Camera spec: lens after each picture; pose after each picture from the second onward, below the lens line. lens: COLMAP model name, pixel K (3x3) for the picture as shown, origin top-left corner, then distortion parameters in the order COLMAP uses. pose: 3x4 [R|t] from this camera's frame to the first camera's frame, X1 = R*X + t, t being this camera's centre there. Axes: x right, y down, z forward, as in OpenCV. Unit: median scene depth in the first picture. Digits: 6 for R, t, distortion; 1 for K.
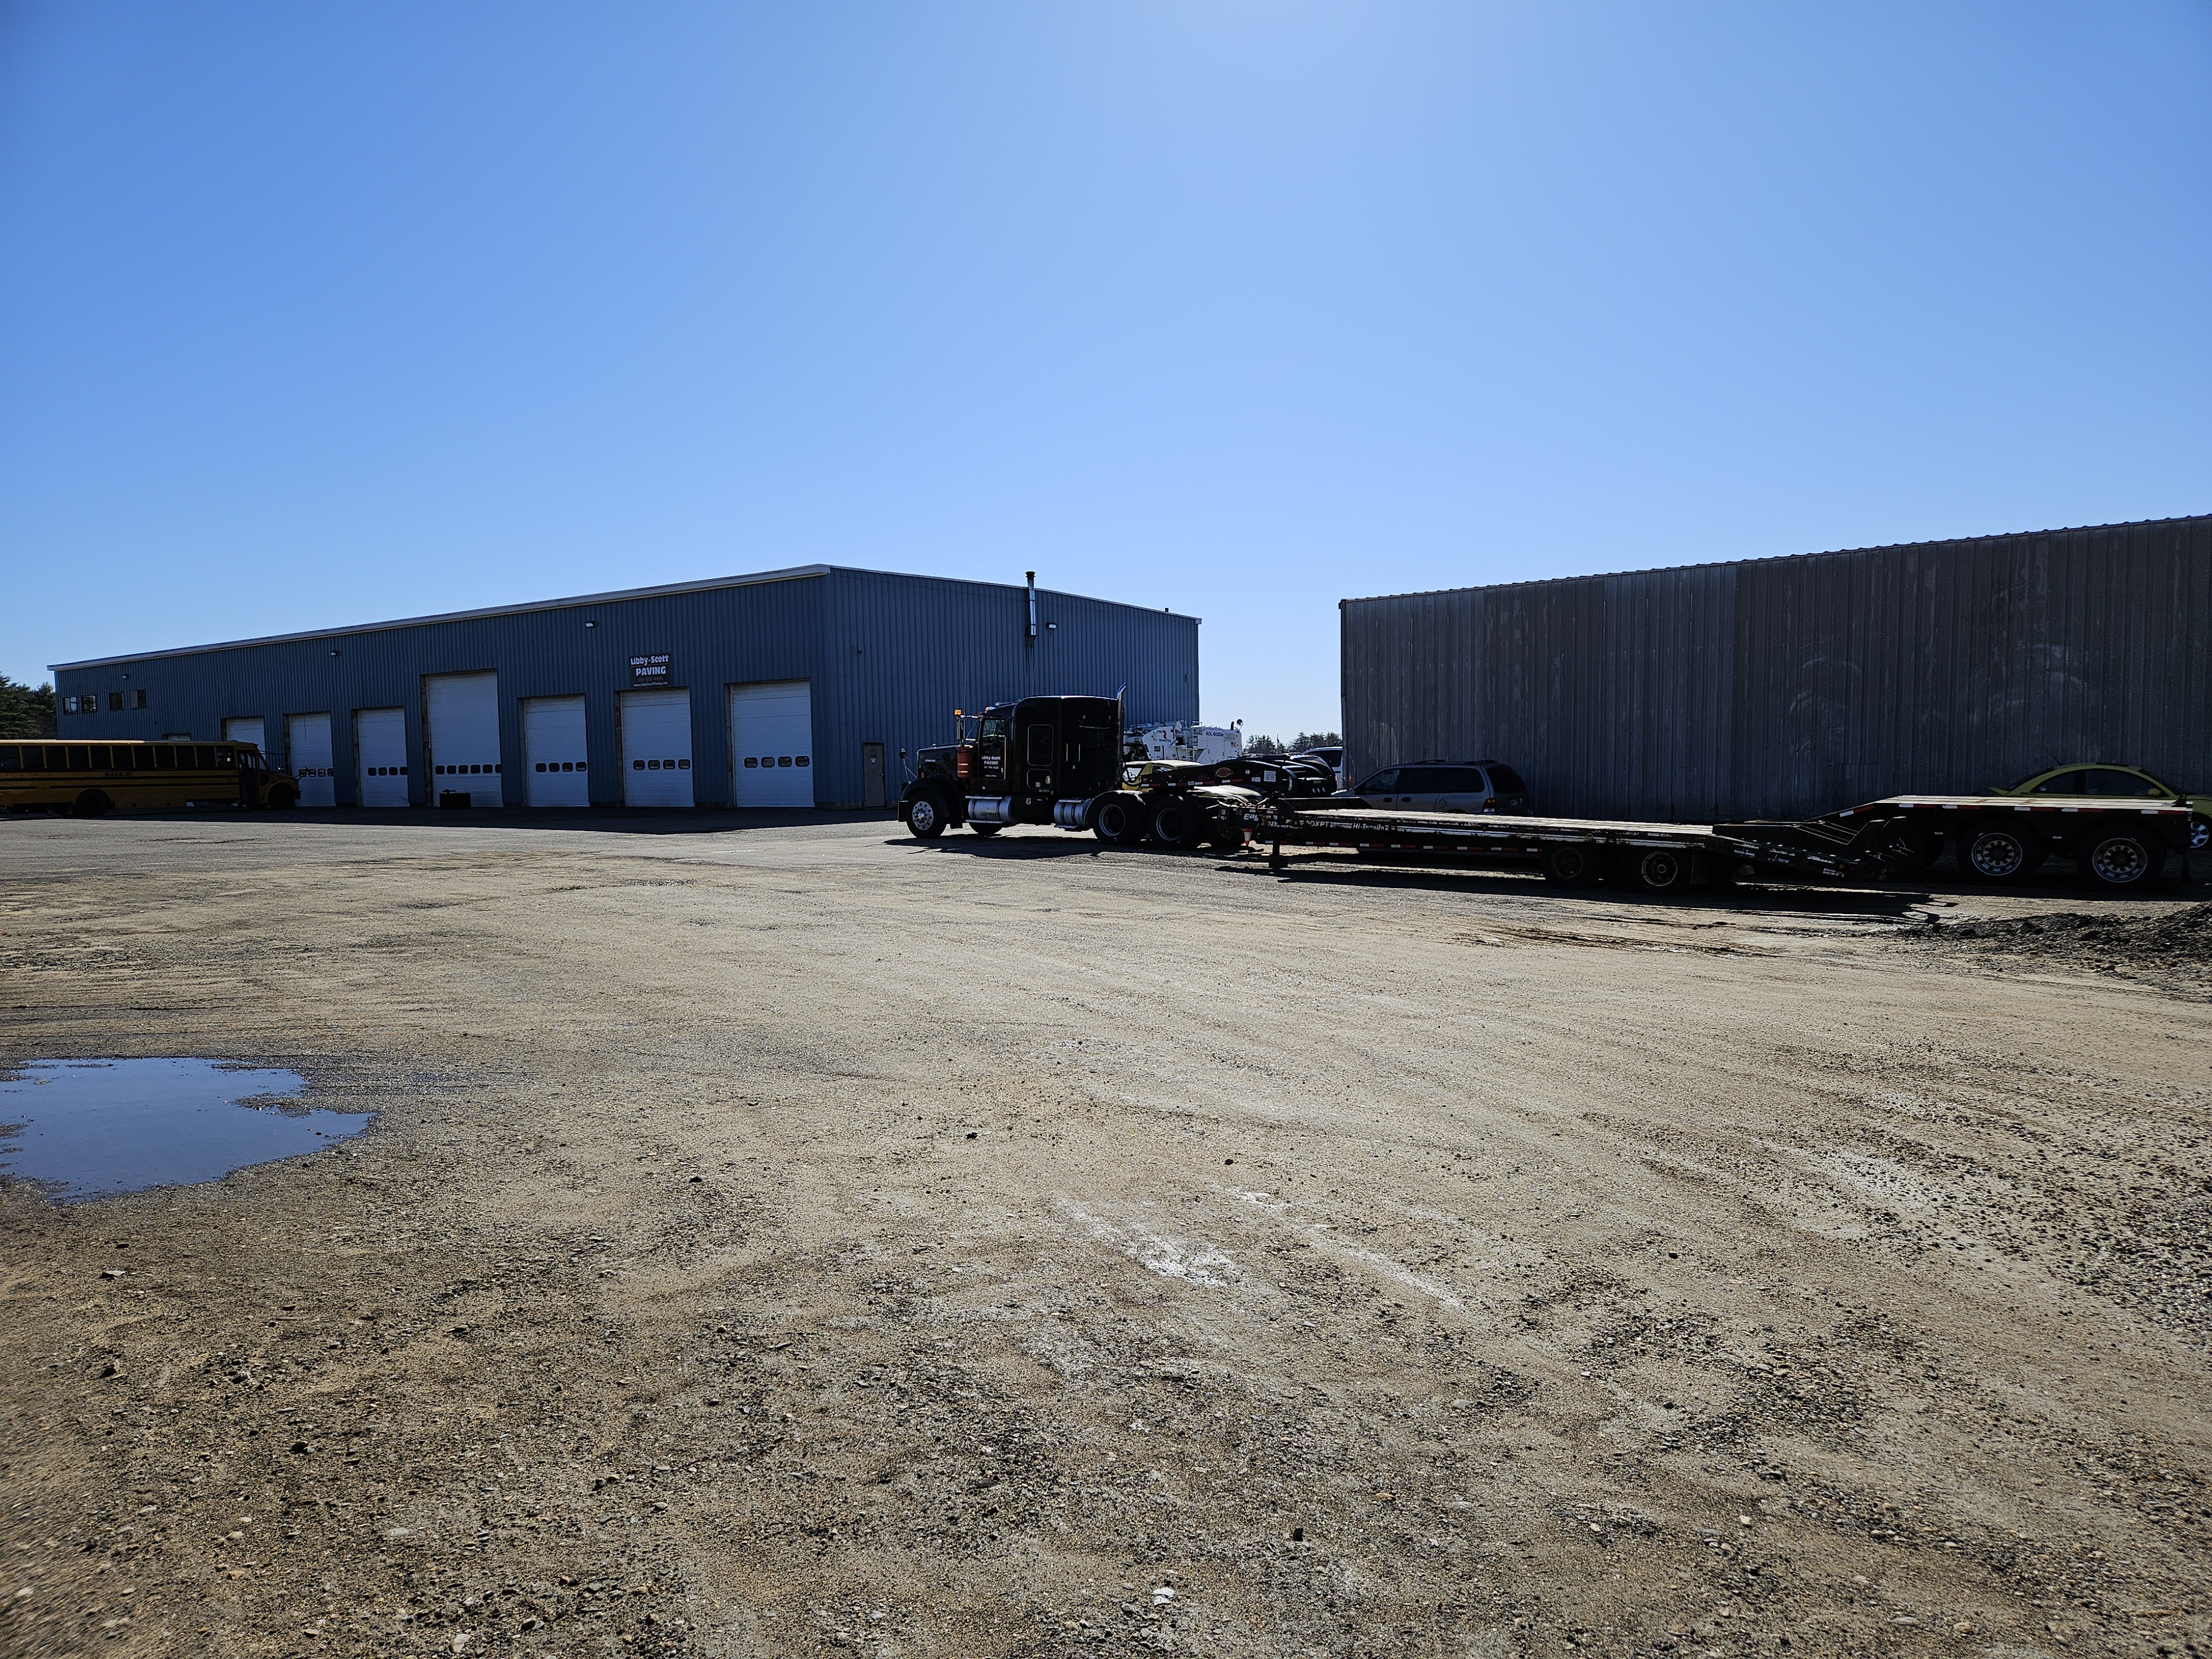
lens RADIAL K [[1488.4, 0, 1110.8], [0, 1488.4, 847.1], [0, 0, 1]] dist [0.083192, -0.061048]
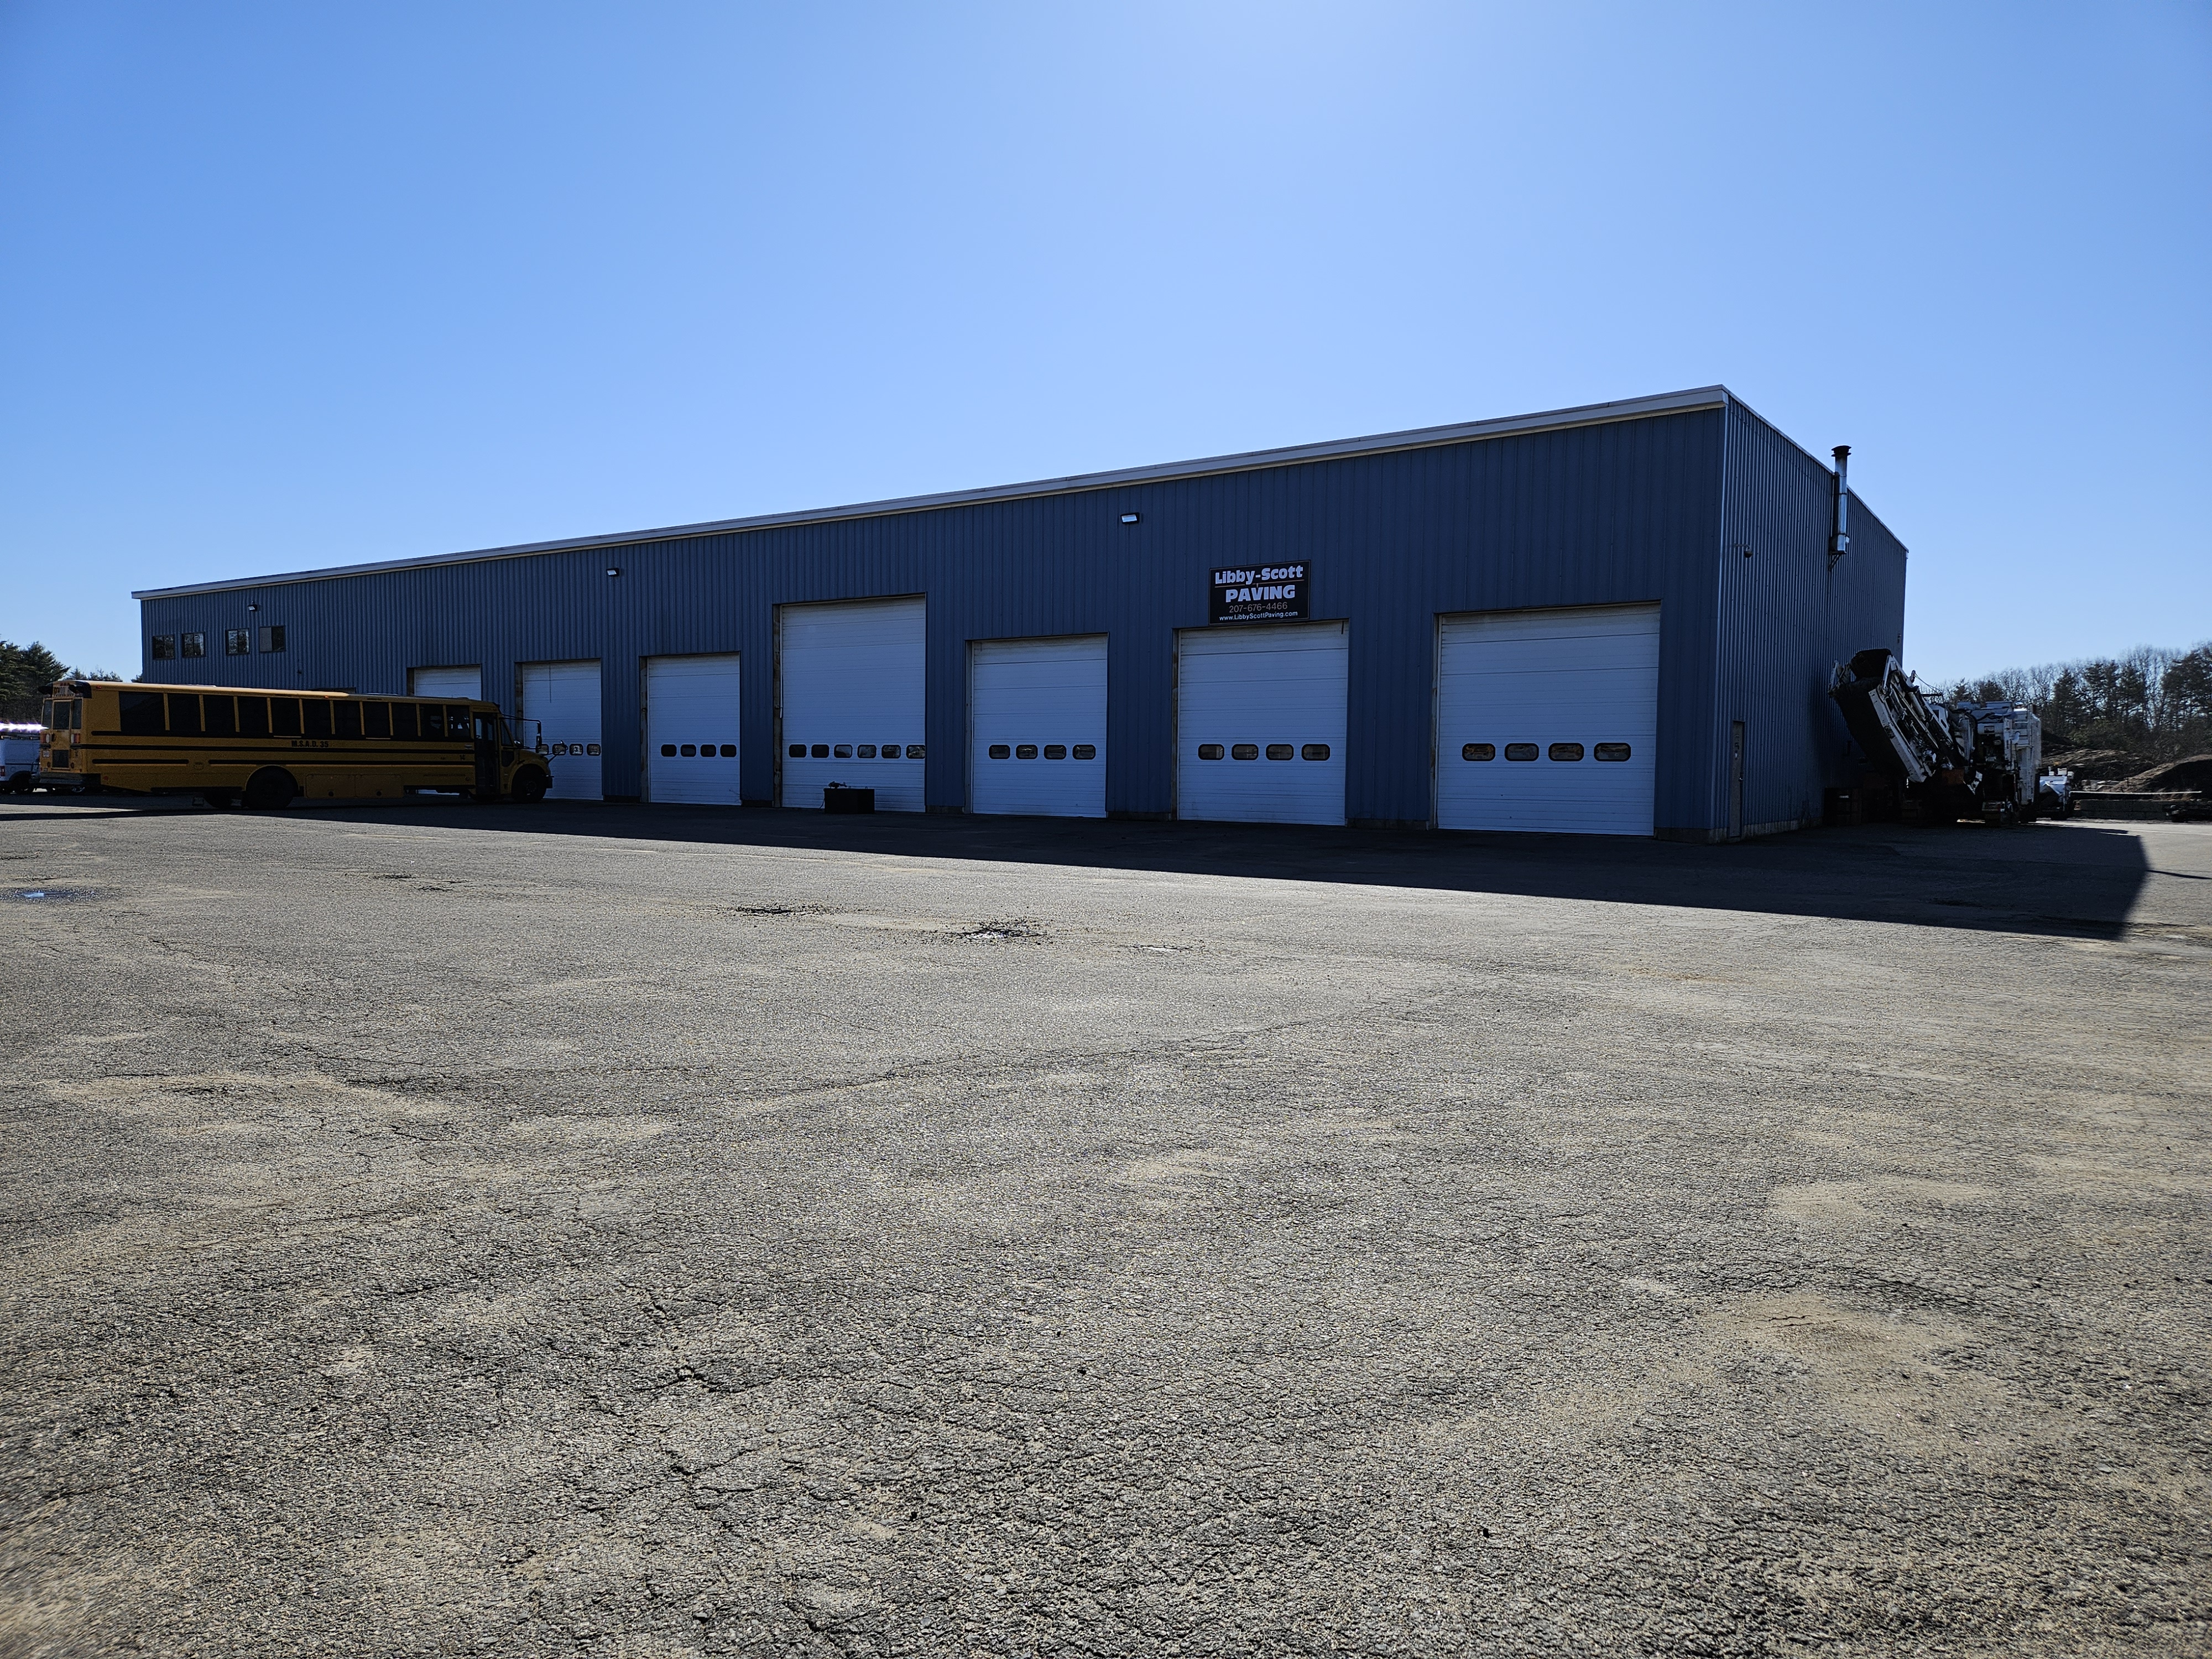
lens RADIAL K [[1488.4, 0, 1103.1], [0, 1488.4, 825.2], [0, 0, 1]] dist [0.083192, -0.061048]
pose [[0.999493, 0.027165, 0.016588, -1.132282], [-0.026943, 0.999547, -0.013448, -0.049856], [-0.016946, 0.012994, 0.999772, 1.249628]]
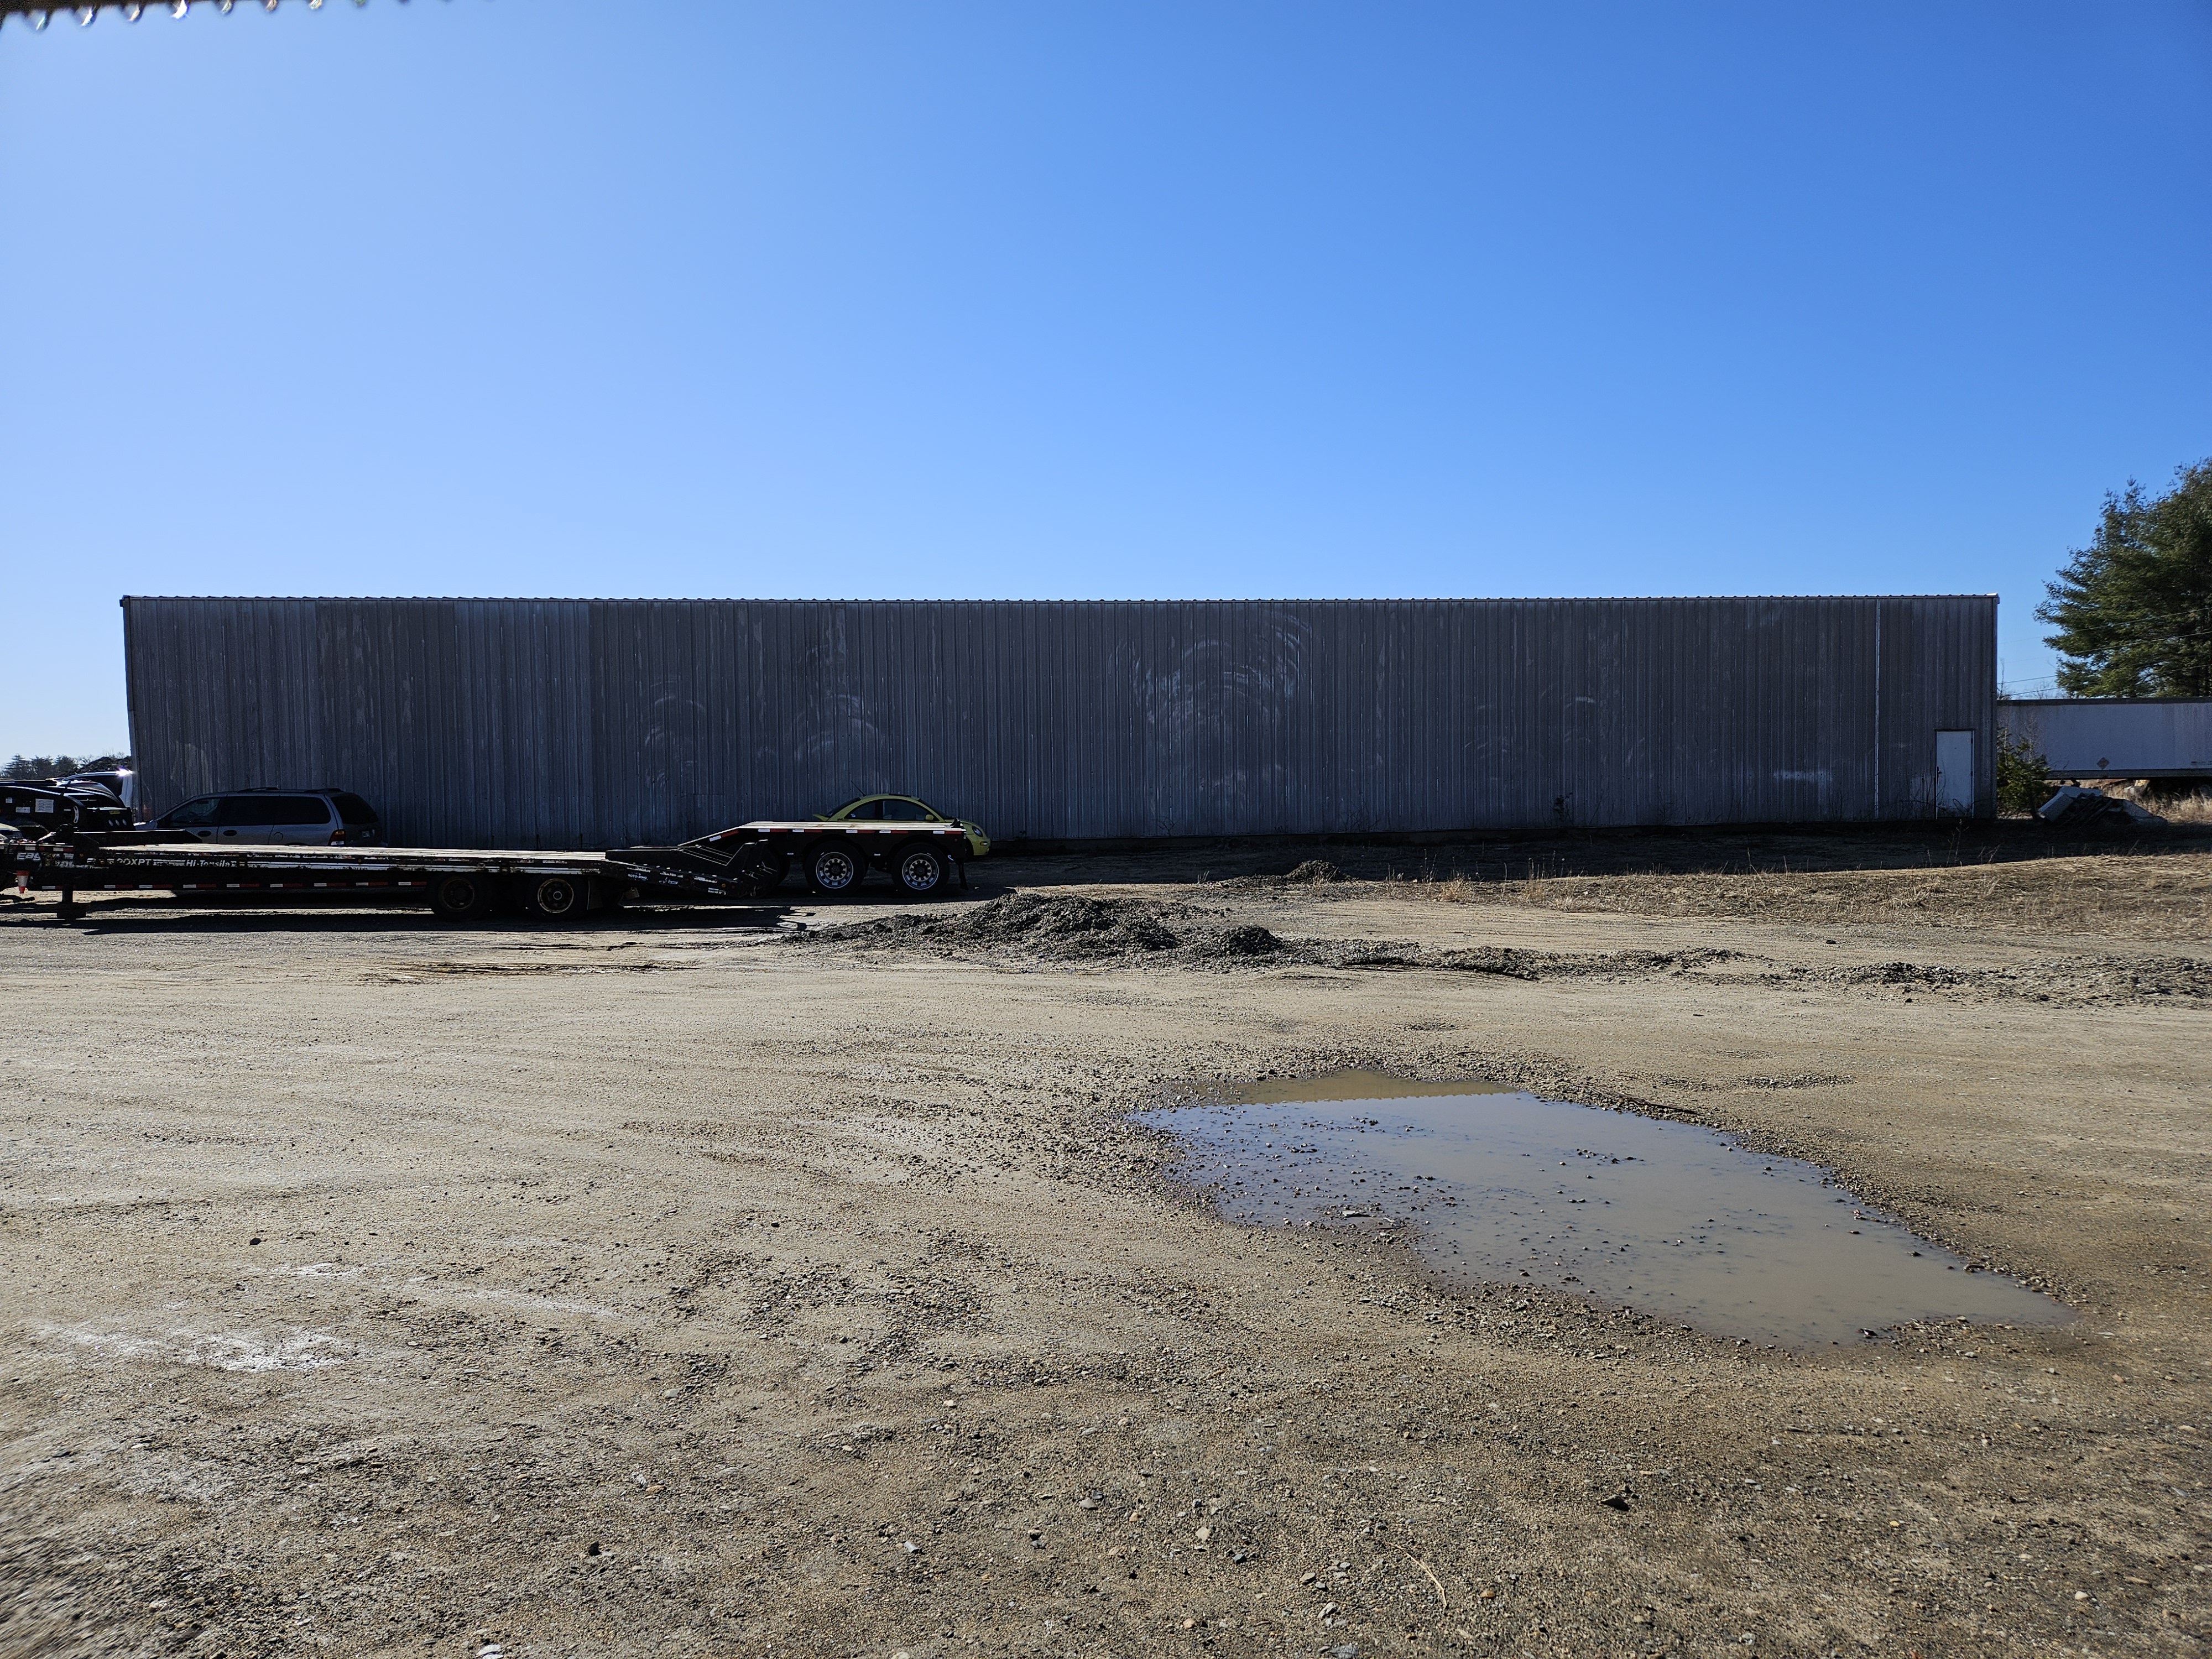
lens RADIAL K [[1488.4, 0, 1120.3], [0, 1488.4, 837.6], [0, 0, 1]] dist [0.083192, -0.061048]
pose [[0.726912, -0.018284, 0.686487, -0.060161], [0.037555, 0.999208, -0.013153, 0.003535], [-0.685703, 0.035342, 0.727023, 0.005926]]
